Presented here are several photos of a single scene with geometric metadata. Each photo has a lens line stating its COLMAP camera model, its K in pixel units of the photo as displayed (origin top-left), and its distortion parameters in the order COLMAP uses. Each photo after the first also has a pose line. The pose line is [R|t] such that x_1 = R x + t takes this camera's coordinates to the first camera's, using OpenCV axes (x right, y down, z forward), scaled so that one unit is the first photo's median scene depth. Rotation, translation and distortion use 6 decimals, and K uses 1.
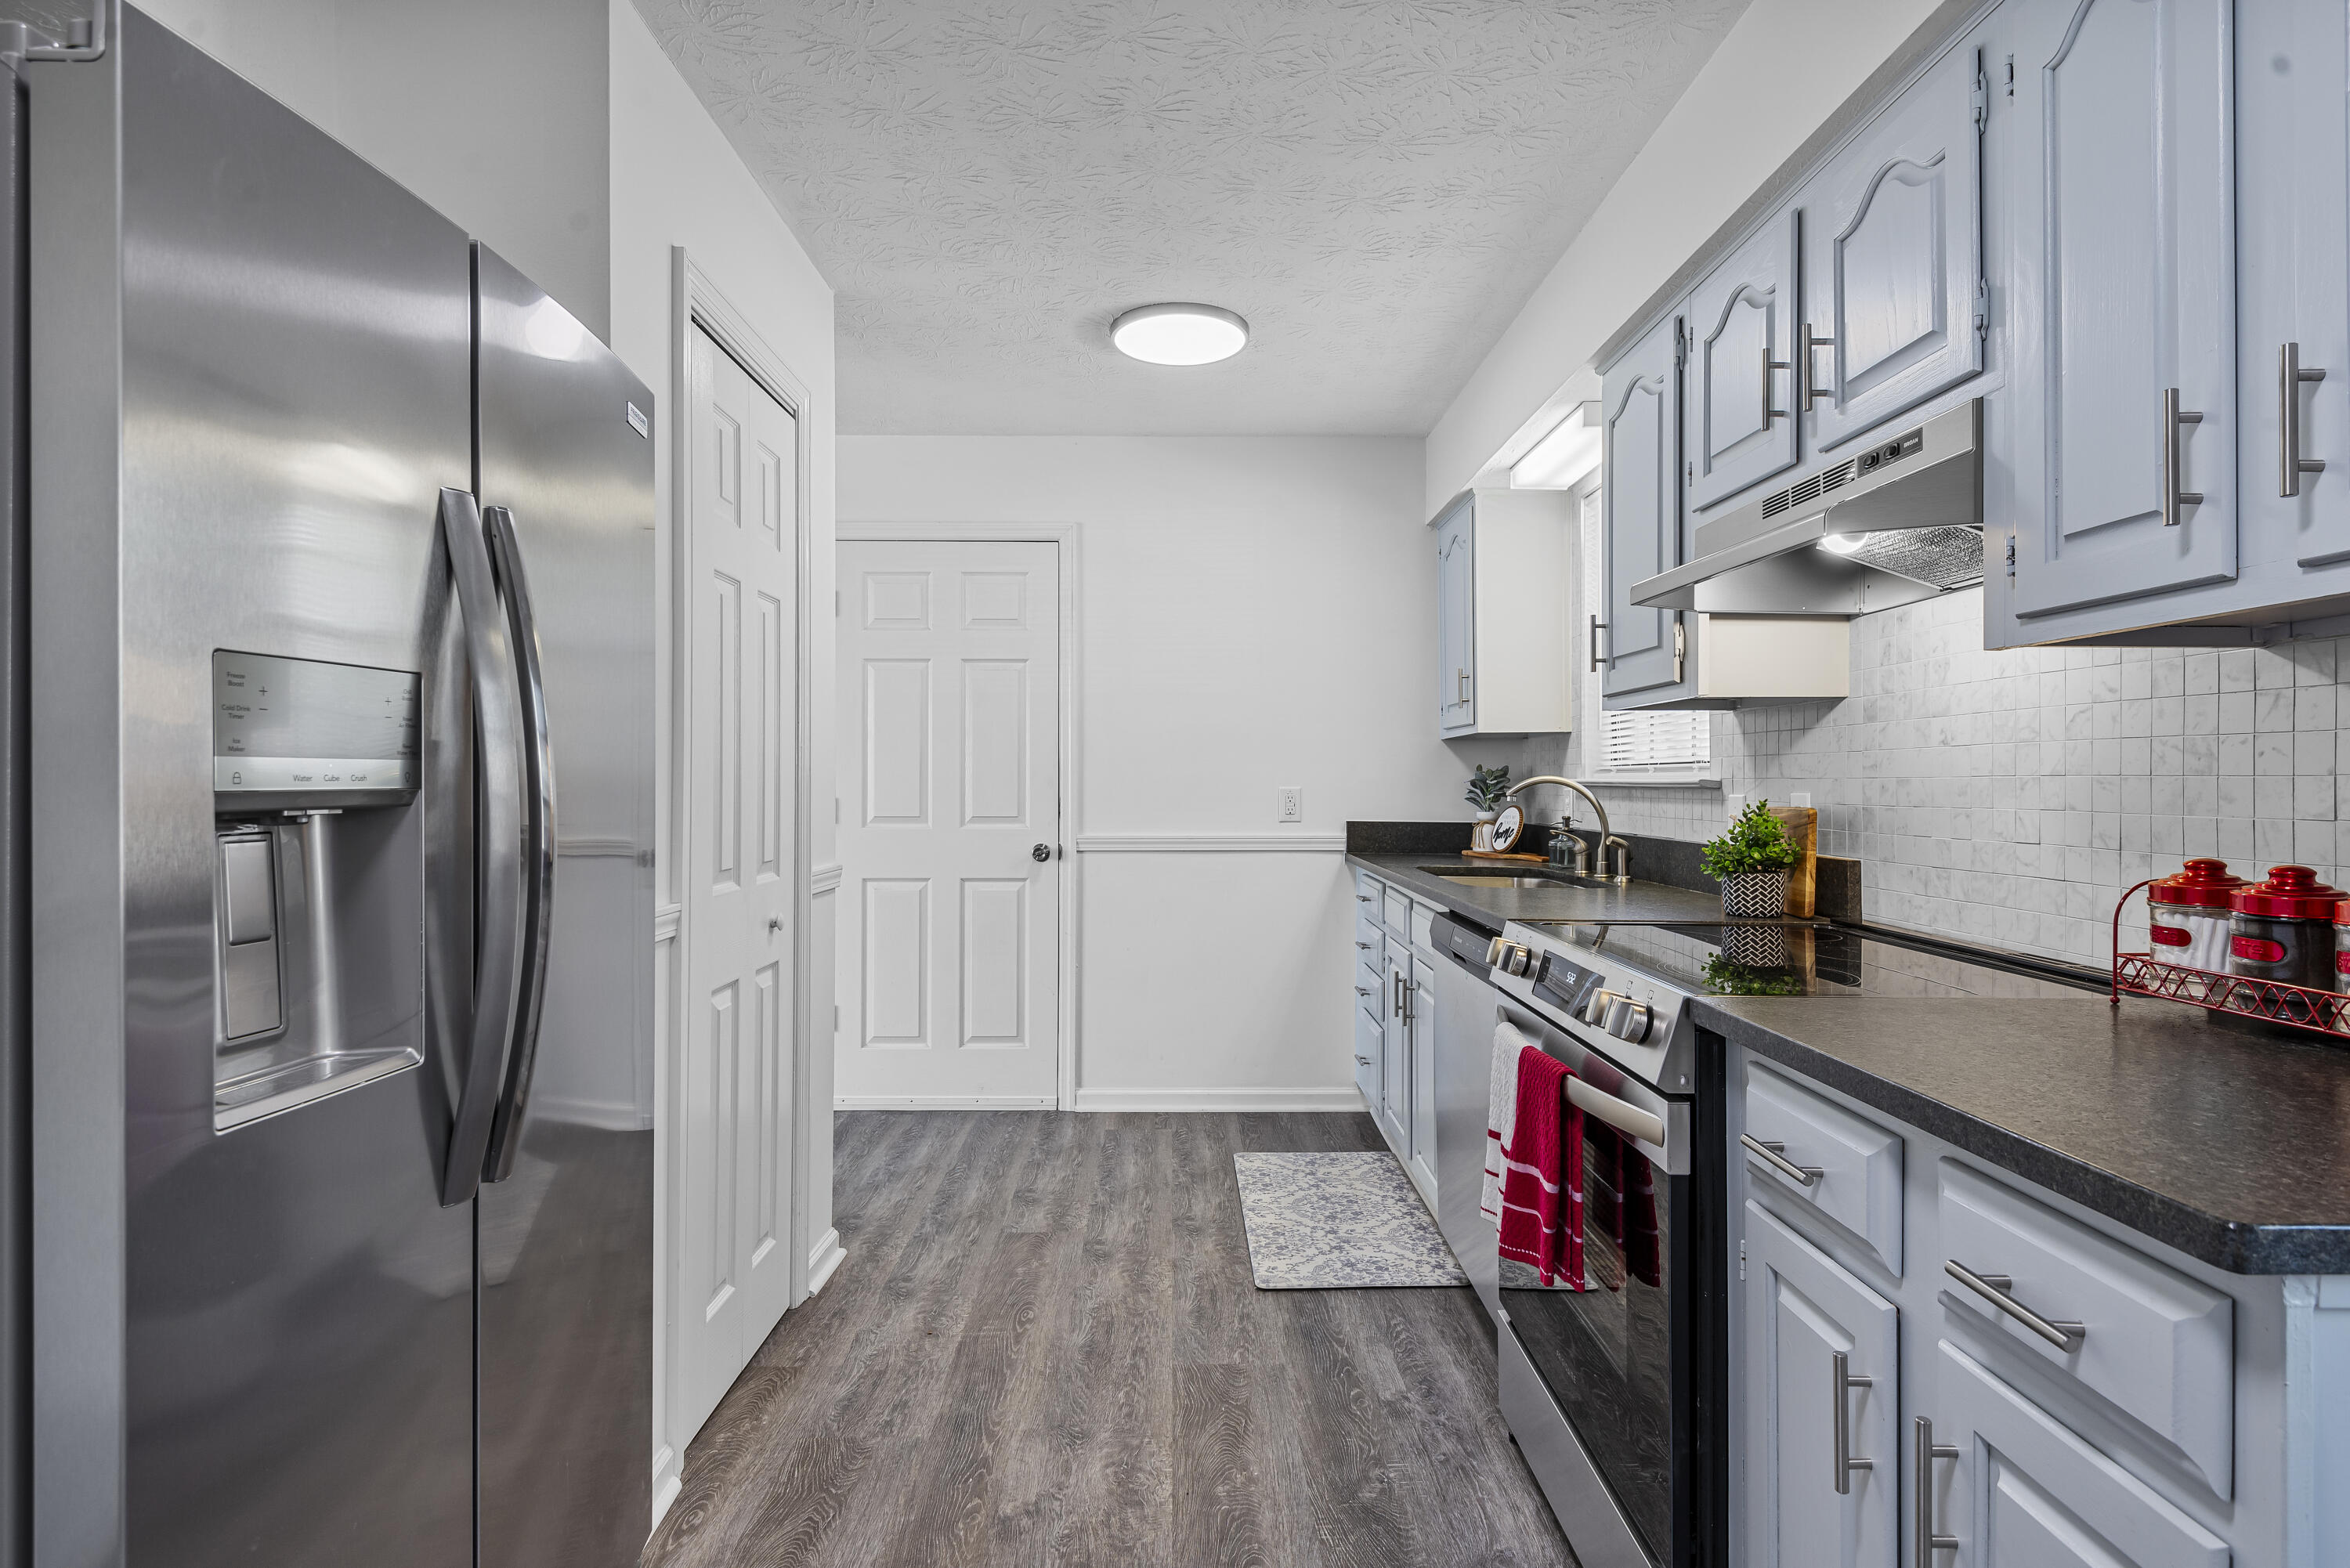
lens RADIAL K [[1202.5, 0, 1178.4], [0, 1202.5, 771.6], [0, 0, 1]] dist [0.019965, -0.007012]
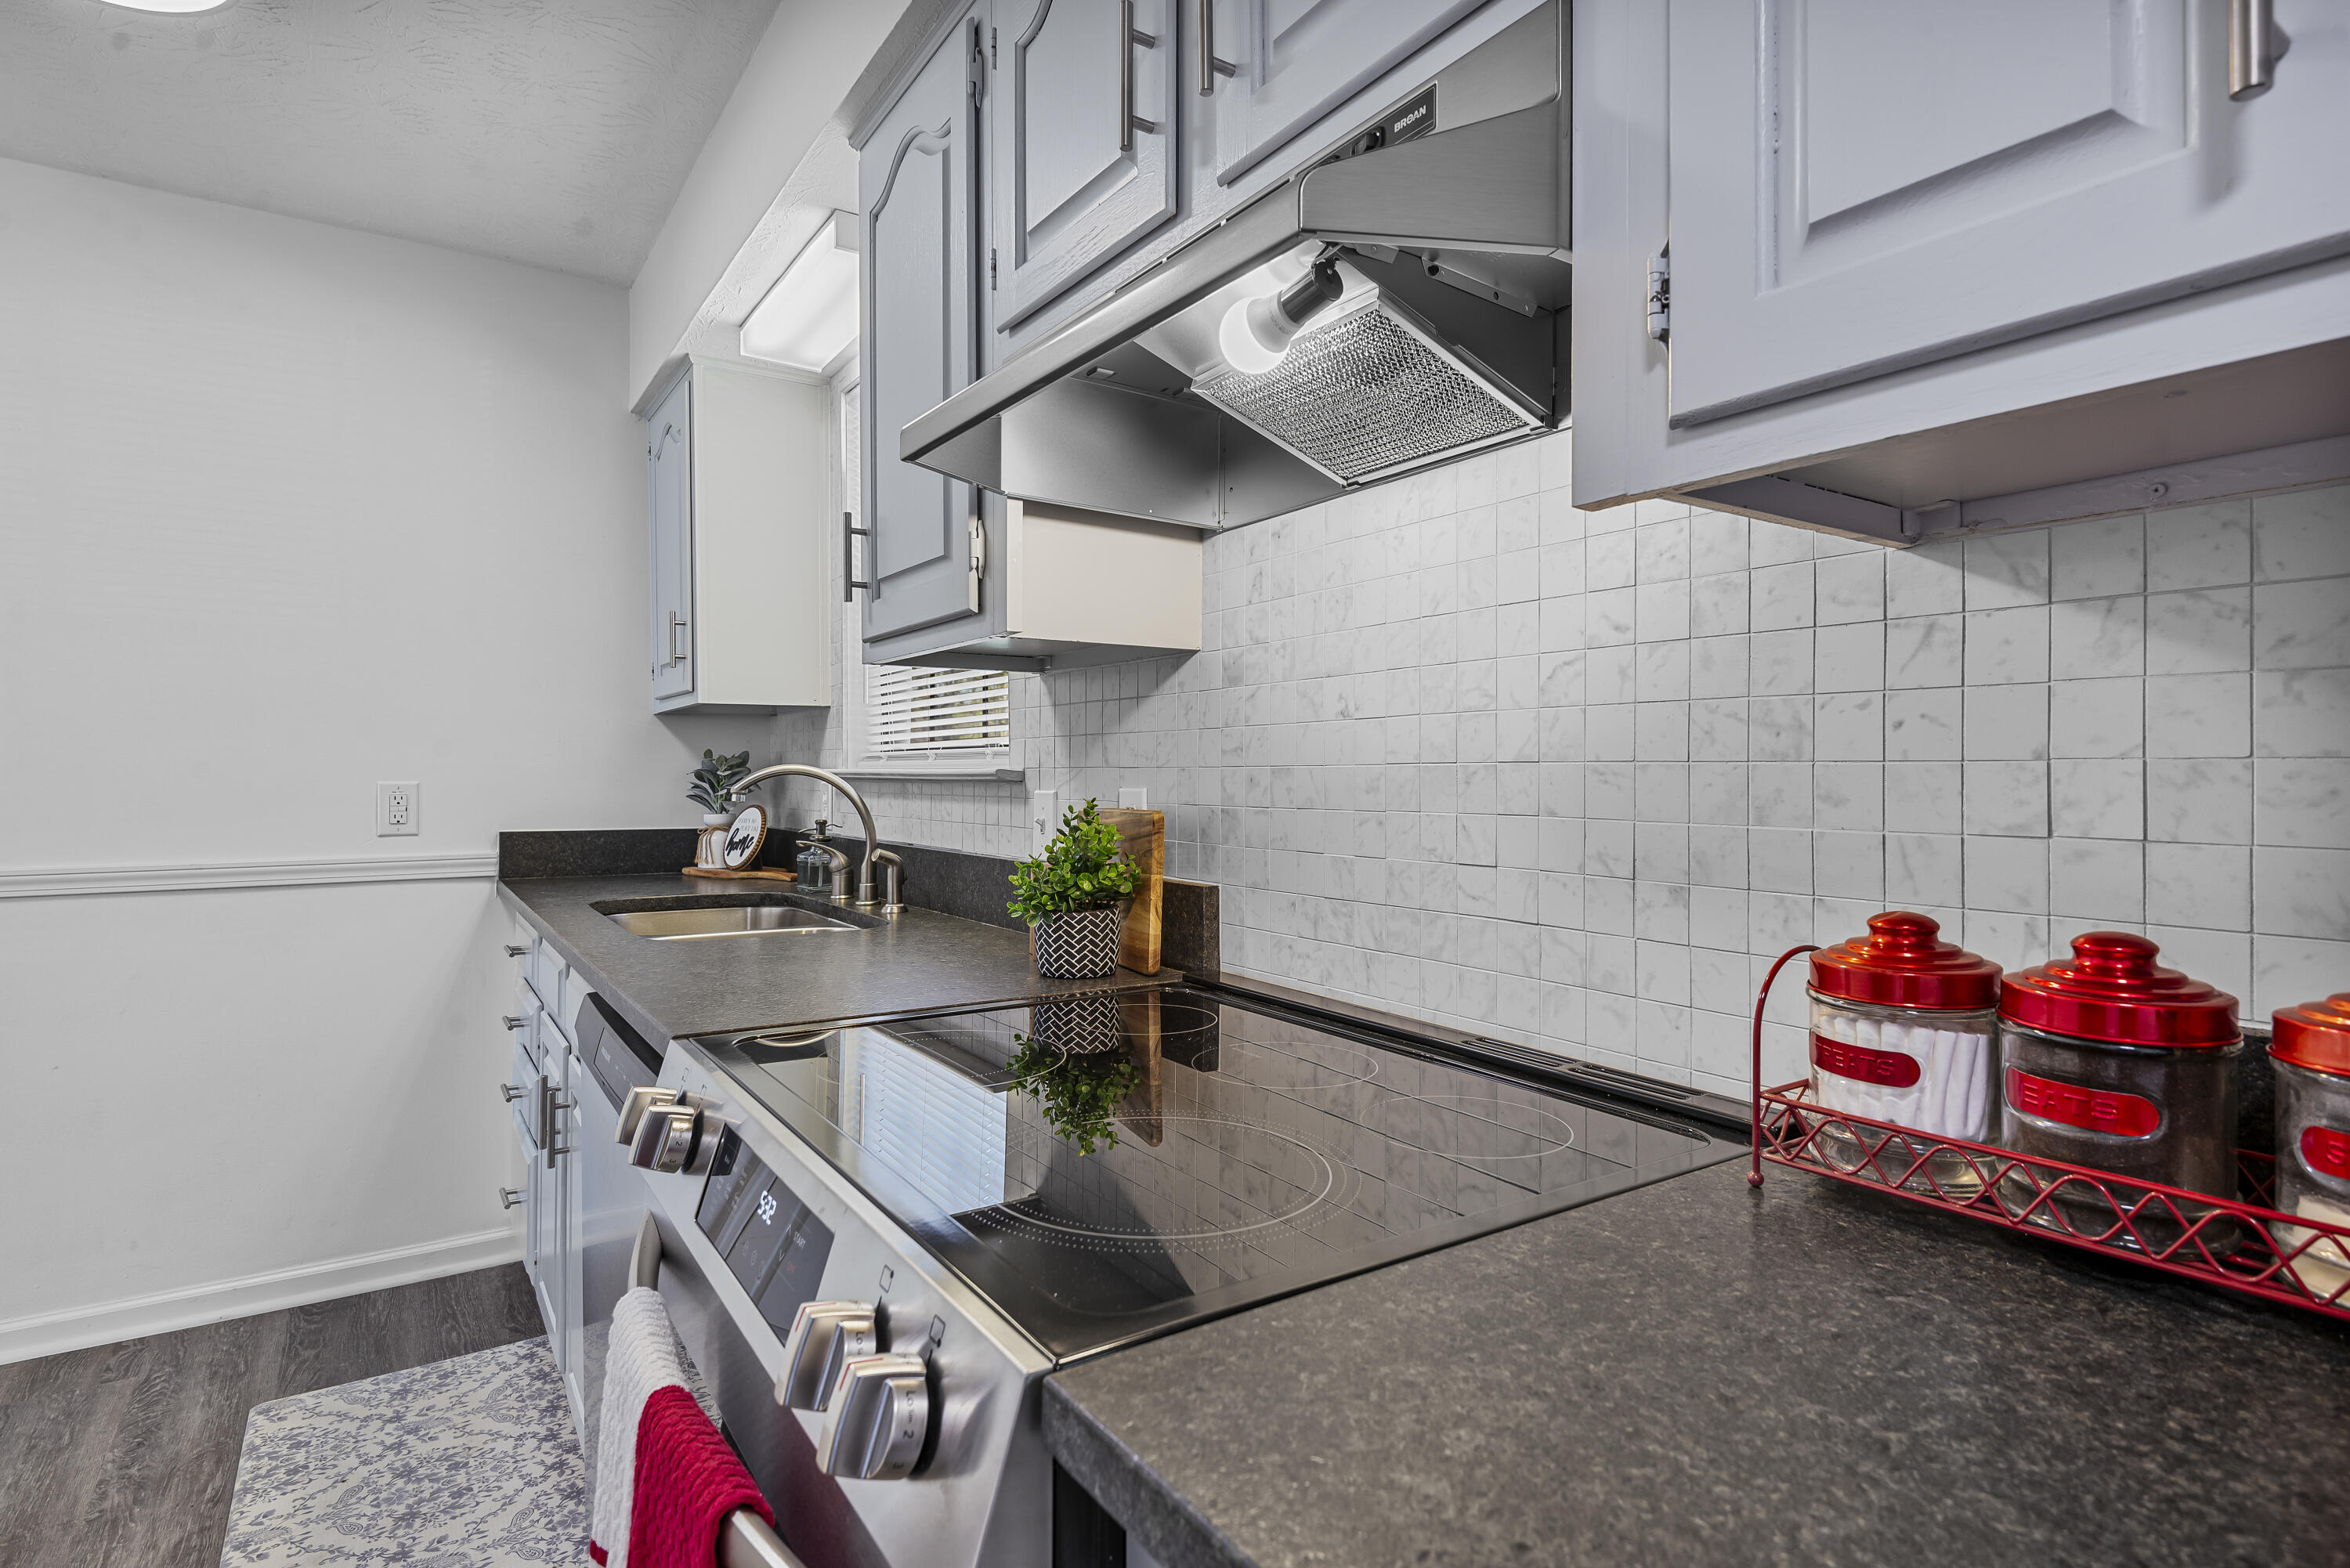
lens RADIAL K [[1202.5, 0, 1186.4], [0, 1202.5, 768.6], [0, 0, 1]] dist [0.019965, -0.007012]
pose [[0.833930, 0.000156, 0.551870, 0.165710], [-0.003083, 0.999986, 0.004376, 0.003368], [-0.551861, -0.005351, 0.833919, 0.429548]]
